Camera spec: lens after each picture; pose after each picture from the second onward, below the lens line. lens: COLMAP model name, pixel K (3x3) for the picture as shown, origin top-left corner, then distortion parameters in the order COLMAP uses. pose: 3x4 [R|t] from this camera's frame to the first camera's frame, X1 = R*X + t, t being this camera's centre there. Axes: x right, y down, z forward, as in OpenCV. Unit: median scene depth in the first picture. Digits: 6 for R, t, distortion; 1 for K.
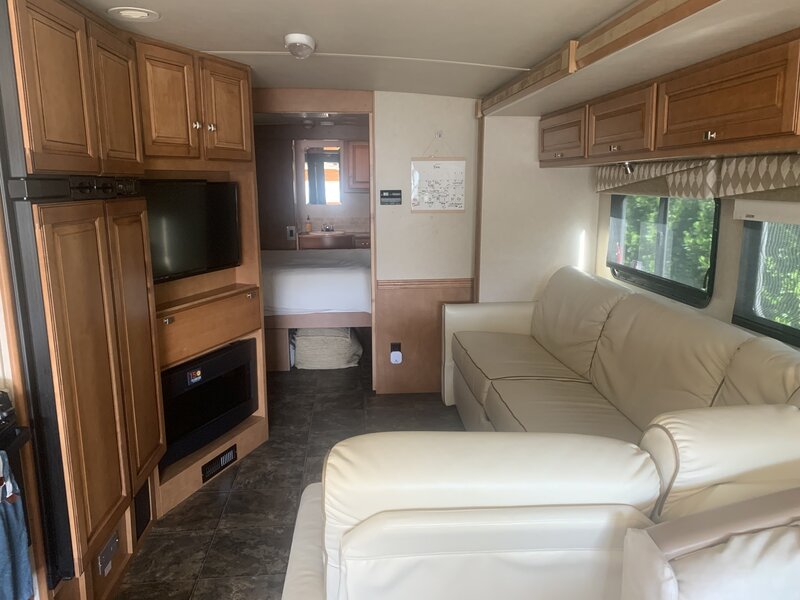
lens RADIAL K [[608.0, 0, 400.5], [0, 608.0, 298.8], [0, 0, 1]] dist [0.021871, -0.013438]
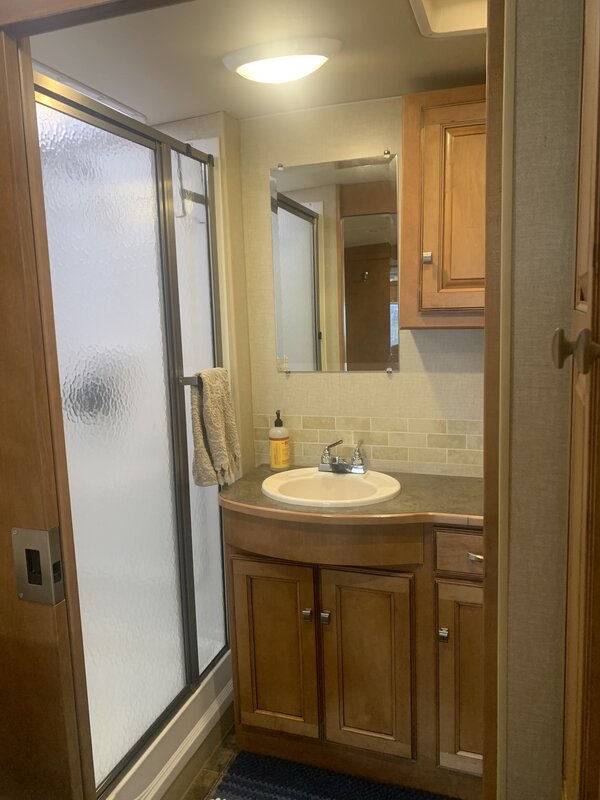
lens RADIAL K [[608.0, 0, 299.4], [0, 608.0, 399.5], [0, 0, 1]] dist [0.021871, -0.013438]
pose [[0.917117, 0.030804, -0.397427, -0.030884], [-0.043750, 0.998765, -0.023546, -0.137829], [0.396211, 0.038981, 0.917332, 0.757366]]
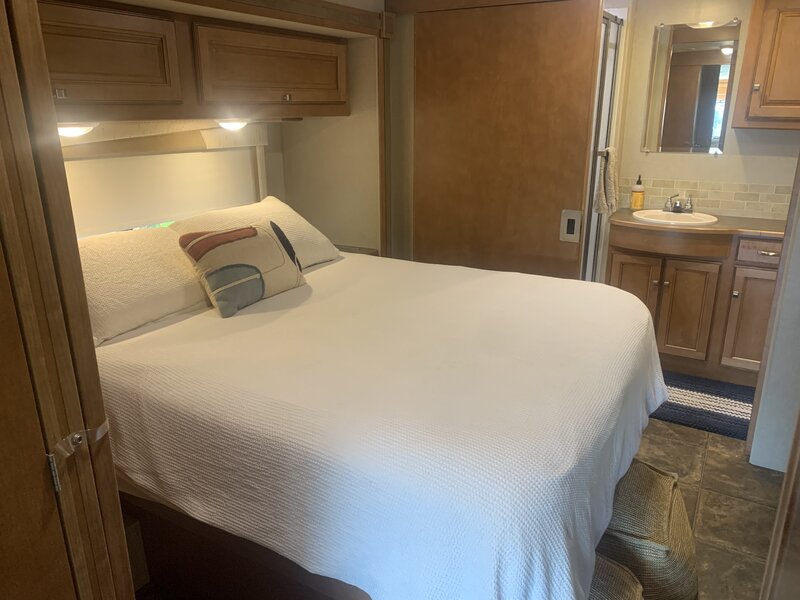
lens RADIAL K [[608.0, 0, 398.6], [0, 608.0, 299.1], [0, 0, 1]] dist [0.021871, -0.013438]
pose [[0.819354, 0.171784, -0.546945, -0.027035], [-0.099341, 0.982161, 0.159658, -0.099853], [0.564615, -0.076482, 0.821803, 0.493607]]
